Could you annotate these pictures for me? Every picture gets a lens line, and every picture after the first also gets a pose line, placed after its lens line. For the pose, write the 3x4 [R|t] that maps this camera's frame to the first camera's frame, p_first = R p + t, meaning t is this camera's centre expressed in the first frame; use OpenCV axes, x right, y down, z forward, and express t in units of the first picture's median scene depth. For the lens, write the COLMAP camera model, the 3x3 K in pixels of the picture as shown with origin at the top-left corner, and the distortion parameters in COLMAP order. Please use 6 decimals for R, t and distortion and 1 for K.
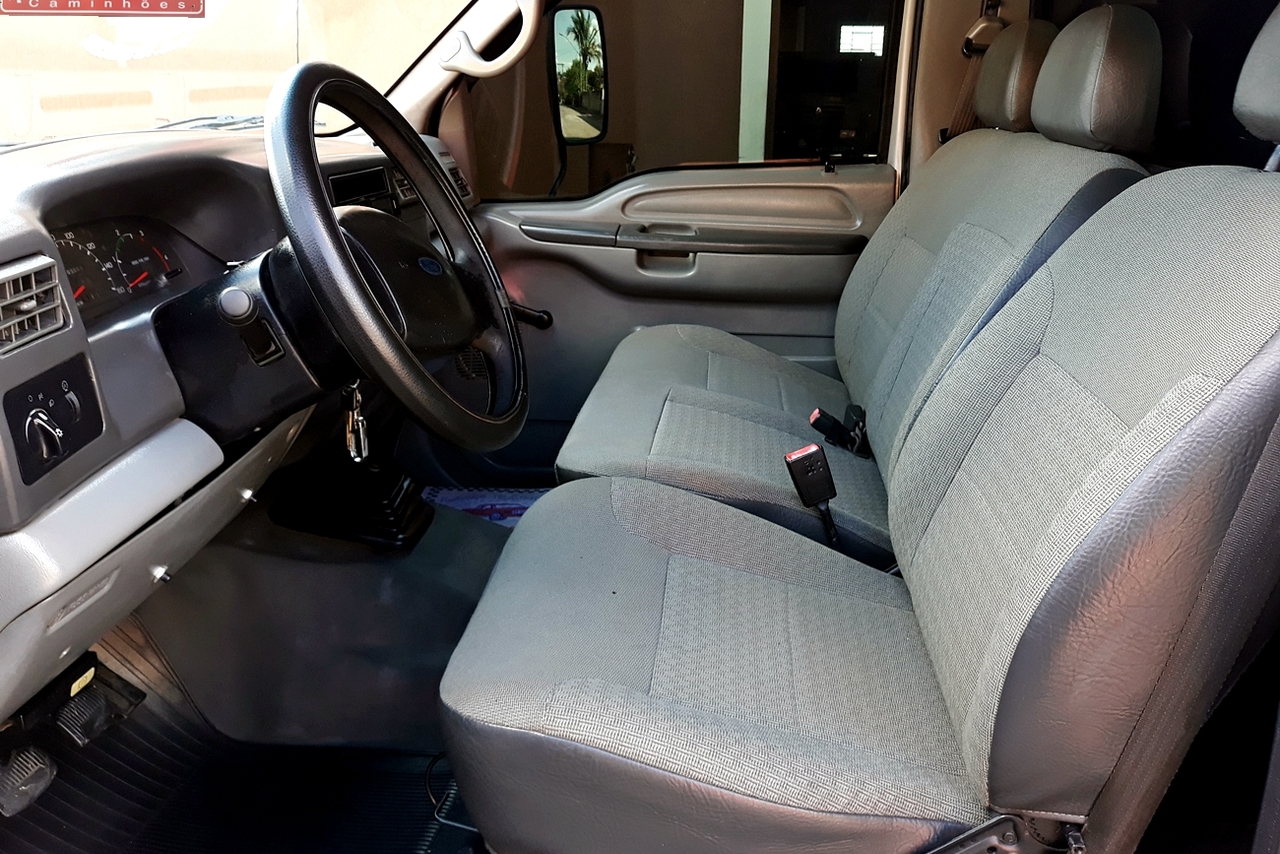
lens RADIAL K [[1055.9, 0, 640.6], [0, 1055.9, 416.1], [0, 0, 1]] dist [0.032804, -0.078688]
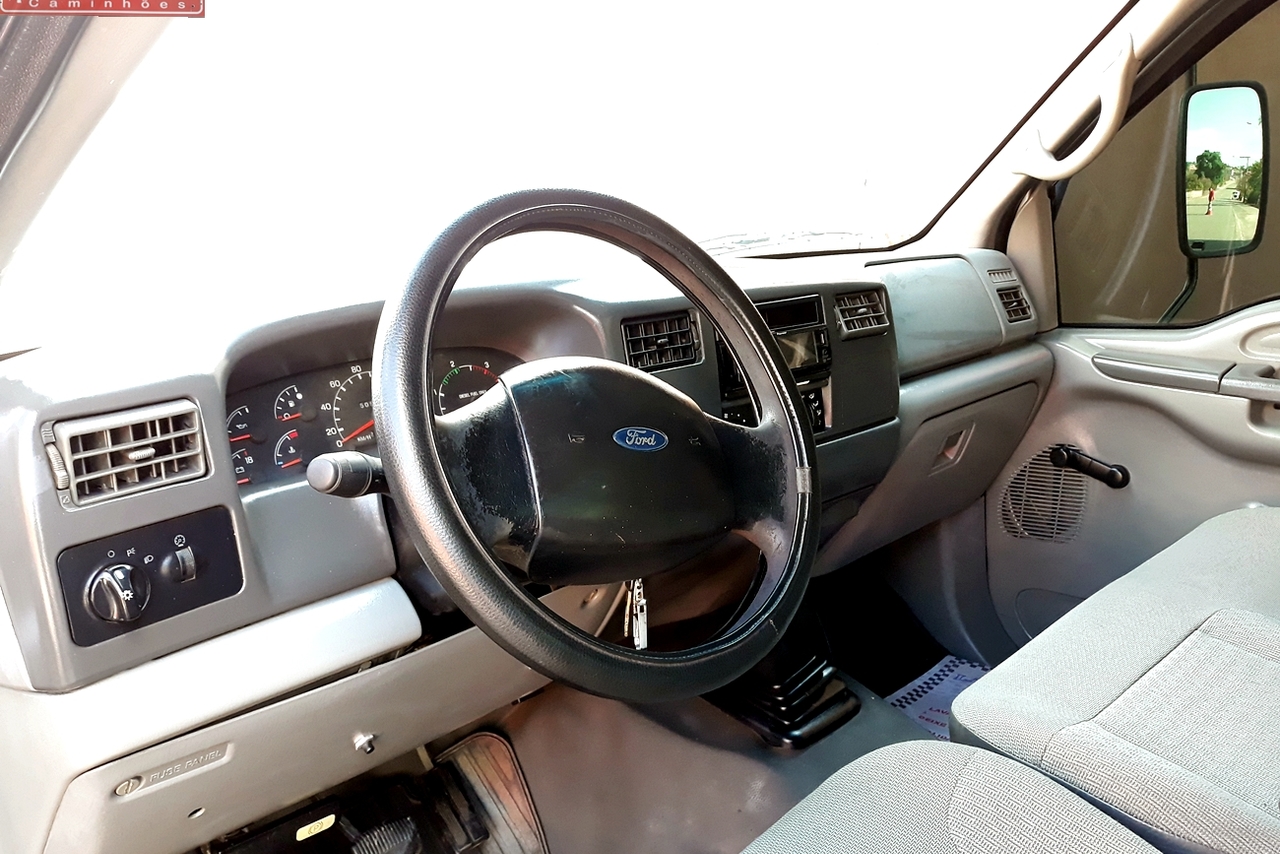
lens RADIAL K [[1055.9, 0, 640.6], [0, 1055.9, 416.1], [0, 0, 1]] dist [0.032804, -0.078688]
pose [[0.780875, 0.088076, -0.618448, 0.171391], [-0.145002, 0.988527, -0.042303, -0.078279], [0.607626, 0.122709, 0.784687, 0.250128]]
